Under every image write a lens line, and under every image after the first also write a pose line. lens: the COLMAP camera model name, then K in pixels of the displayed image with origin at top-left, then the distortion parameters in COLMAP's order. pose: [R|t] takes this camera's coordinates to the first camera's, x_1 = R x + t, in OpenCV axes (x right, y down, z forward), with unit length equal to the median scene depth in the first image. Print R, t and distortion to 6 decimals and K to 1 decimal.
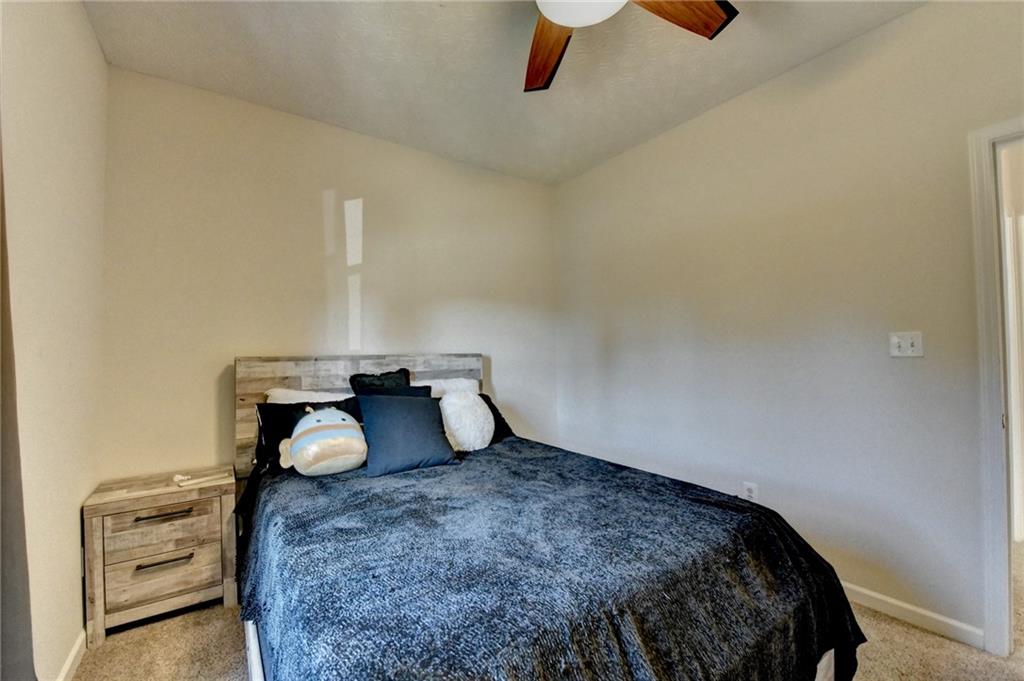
lens RADIAL K [[412.4, 0, 509.9], [0, 412.4, 349.1], [0, 0, 1]] dist [-0.016304, -0.001648]
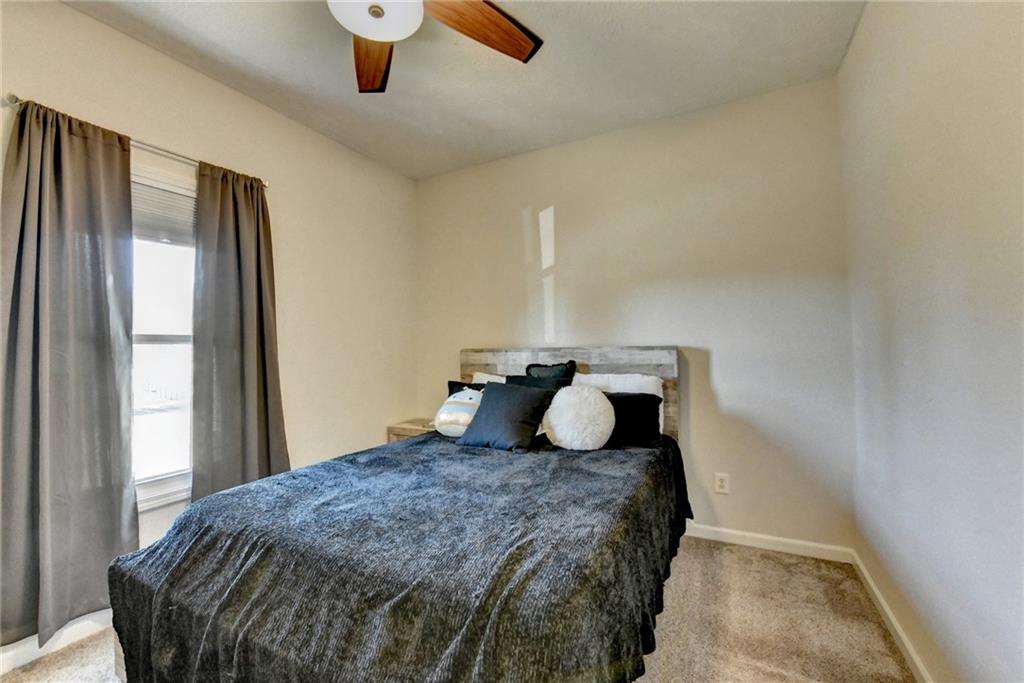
lens RADIAL K [[440.0, 0, 507.6], [0, 440.0, 340.2], [0, 0, 1]] dist [-0.001872, -0.000027]
pose [[0.457019, -0.005355, -0.889441, 0.648739], [0.017409, 0.999844, 0.002926, -0.010312], [0.889286, -0.016821, 0.457041, 0.353780]]
